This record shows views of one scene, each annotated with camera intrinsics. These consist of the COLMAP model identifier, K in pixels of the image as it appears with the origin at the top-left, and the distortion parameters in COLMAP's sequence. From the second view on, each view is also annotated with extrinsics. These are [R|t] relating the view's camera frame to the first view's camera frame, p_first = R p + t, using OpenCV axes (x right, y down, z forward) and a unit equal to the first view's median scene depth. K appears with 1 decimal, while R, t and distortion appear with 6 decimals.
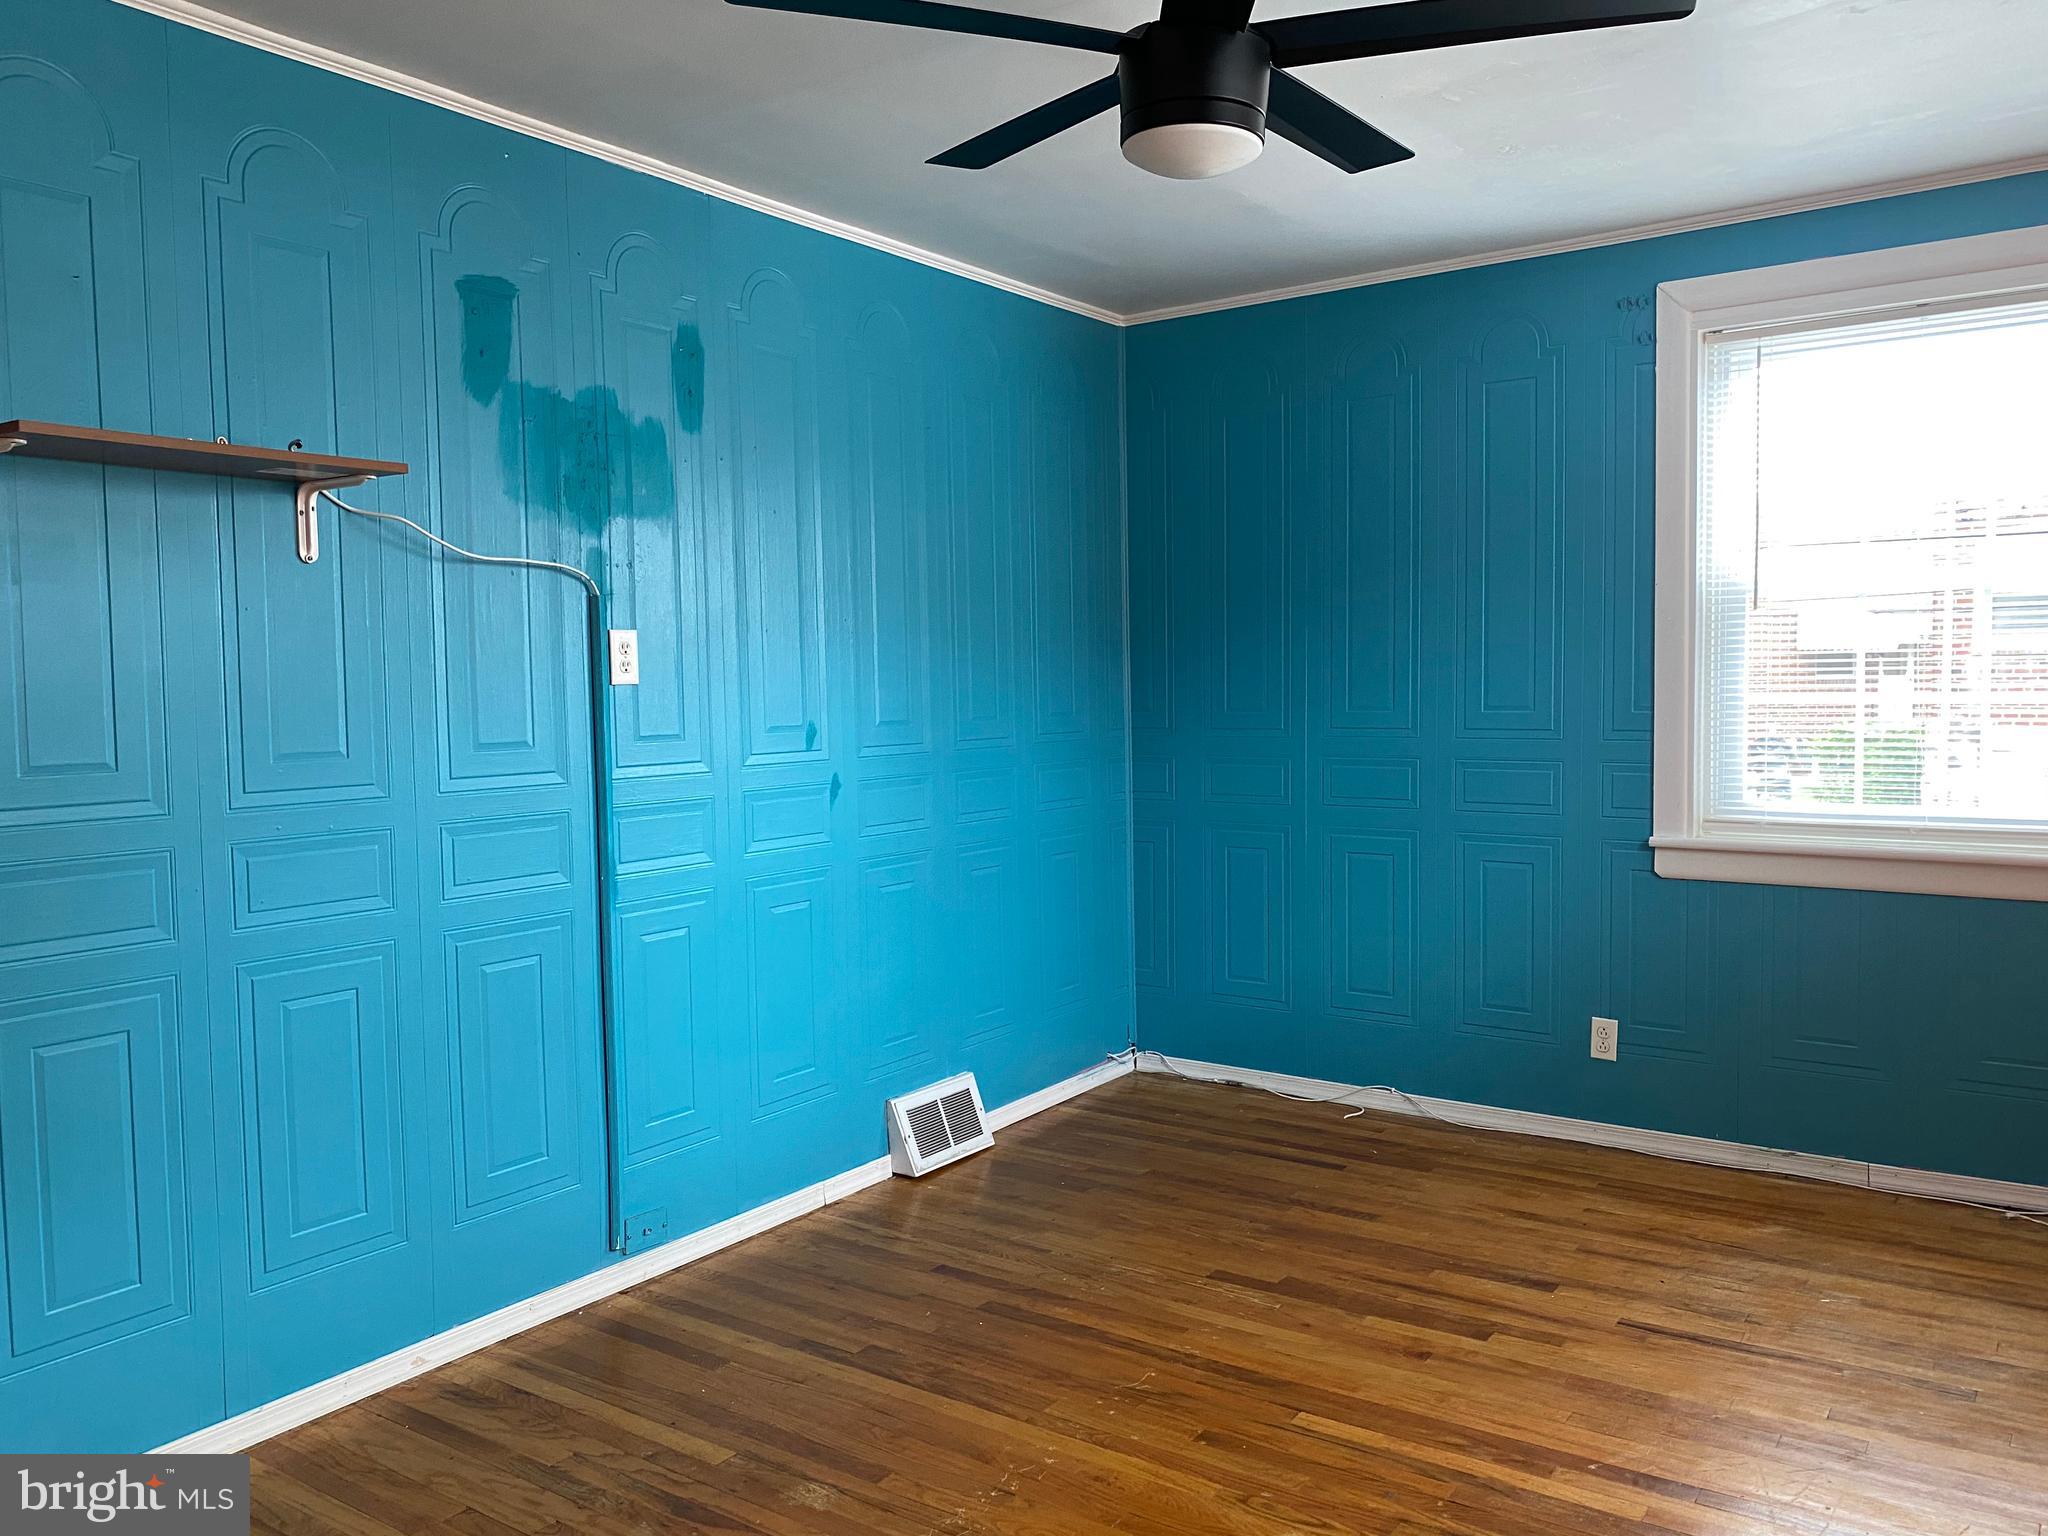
lens RADIAL K [[1560.9, 0, 1013.9], [0, 1560.9, 761.5], [0, 0, 1]] dist [0.029870, -0.042068]
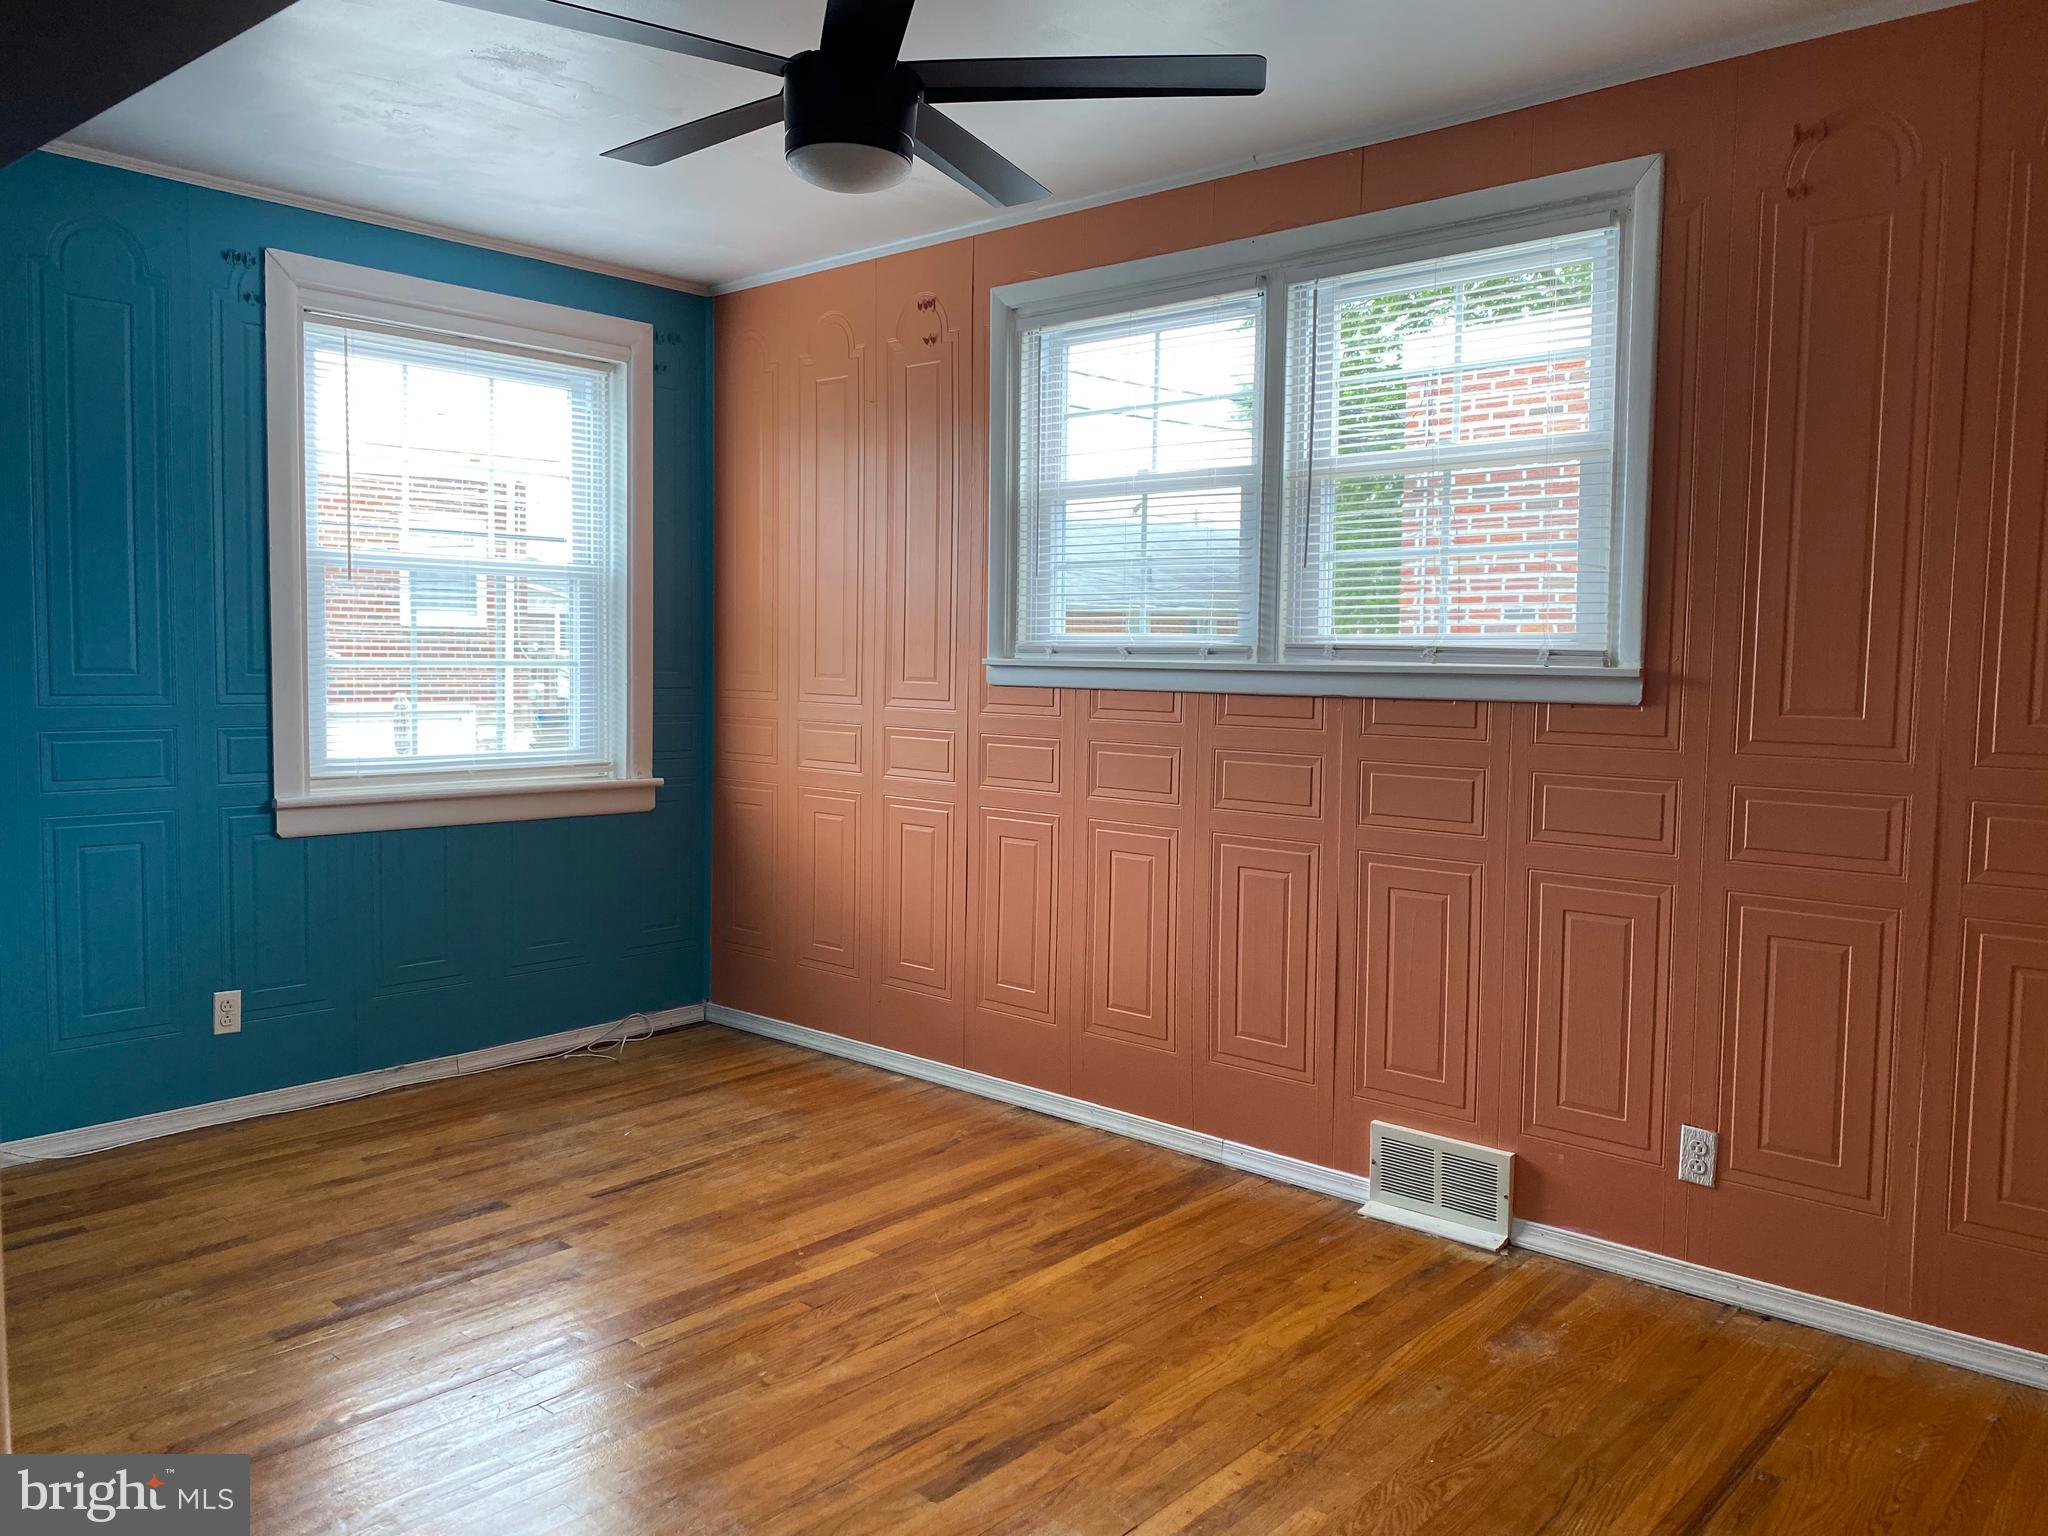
lens RADIAL K [[1560.9, 0, 1015.2], [0, 1560.9, 766.8], [0, 0, 1]] dist [0.029870, -0.042068]
pose [[0.111257, -0.055686, 0.992230, -0.573766], [0.038660, 0.997916, 0.051670, -0.006551], [-0.993039, 0.032611, 0.113178, 0.440038]]
